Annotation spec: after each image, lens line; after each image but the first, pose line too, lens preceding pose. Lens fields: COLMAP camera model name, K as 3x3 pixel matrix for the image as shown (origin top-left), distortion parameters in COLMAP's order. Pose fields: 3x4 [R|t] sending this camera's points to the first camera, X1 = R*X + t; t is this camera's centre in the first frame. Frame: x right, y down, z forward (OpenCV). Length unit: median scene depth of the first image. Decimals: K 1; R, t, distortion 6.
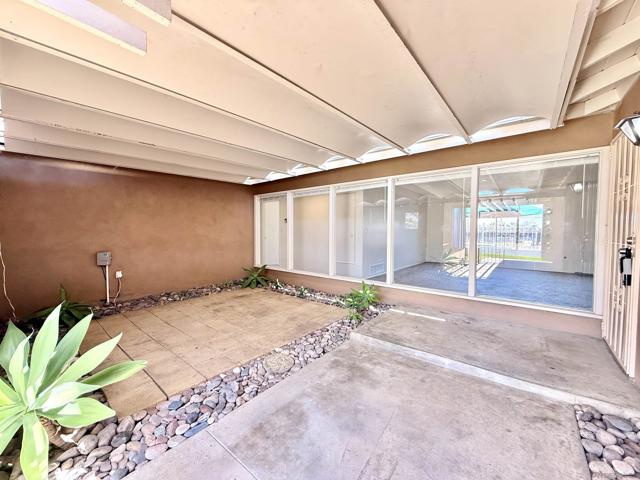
lens RADIAL K [[257.1, 0, 320.0], [0, 257.1, 240.4], [0, 0, 1]] dist [0.001352, -0.000081]
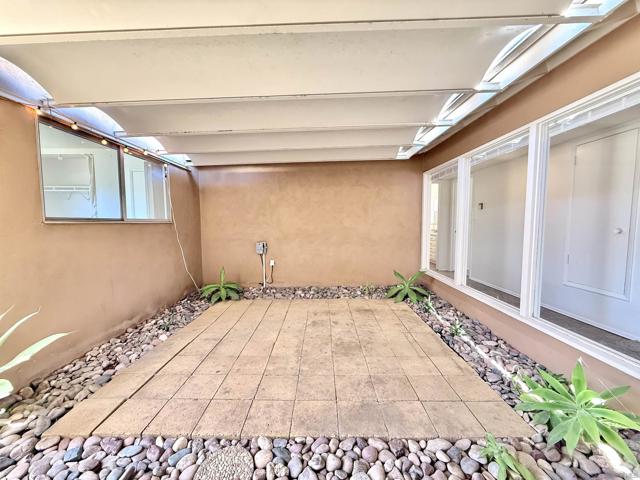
lens RADIAL K [[257.1, 0, 319.7], [0, 257.1, 239.7], [0, 0, 1]] dist [0.001352, -0.000081]
pose [[0.625708, 0.048687, -0.778537, 0.196004], [-0.021903, 0.998753, 0.044855, -0.020674], [0.779750, -0.011014, 0.625994, 0.462846]]
